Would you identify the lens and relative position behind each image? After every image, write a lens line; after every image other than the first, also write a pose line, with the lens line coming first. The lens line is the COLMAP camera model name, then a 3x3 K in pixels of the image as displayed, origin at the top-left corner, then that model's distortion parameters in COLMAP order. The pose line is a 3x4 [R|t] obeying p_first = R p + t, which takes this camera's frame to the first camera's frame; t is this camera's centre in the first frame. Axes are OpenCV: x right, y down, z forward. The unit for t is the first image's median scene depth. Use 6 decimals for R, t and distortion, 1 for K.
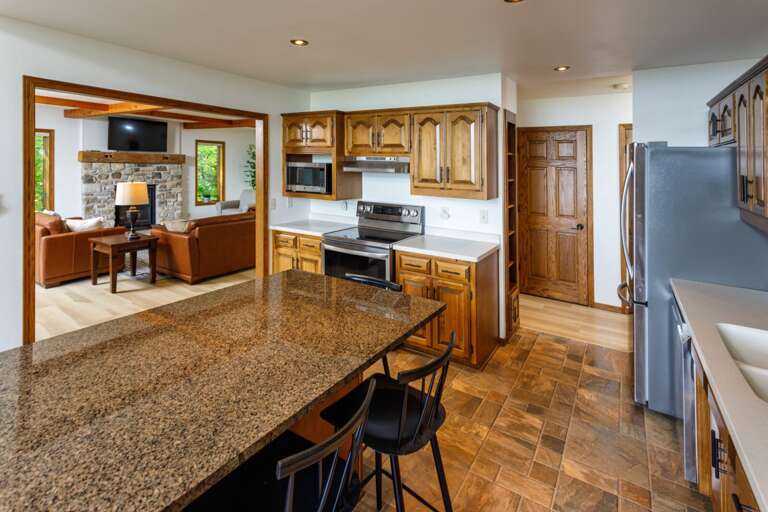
lens RADIAL K [[380.8, 0, 383.3], [0, 380.8, 212.0], [0, 0, 1]] dist [0.000124, 0.000192]
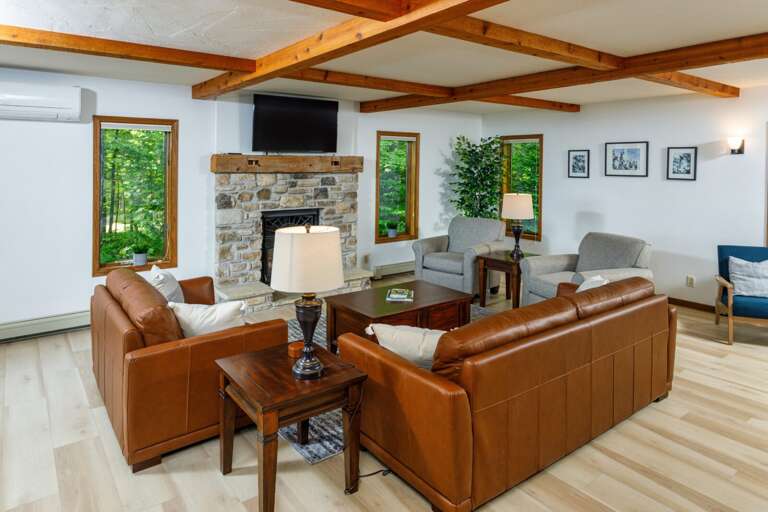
lens RADIAL K [[485.4, 0, 384.0], [0, 485.4, 256.0], [0, 0, 1]] dist [-0.003929, -0.000225]
pose [[0.937114, 0.047993, -0.345708, -0.261494], [-0.027599, 0.997589, 0.063677, -0.054130], [0.347931, -0.050132, 0.936179, 0.355059]]
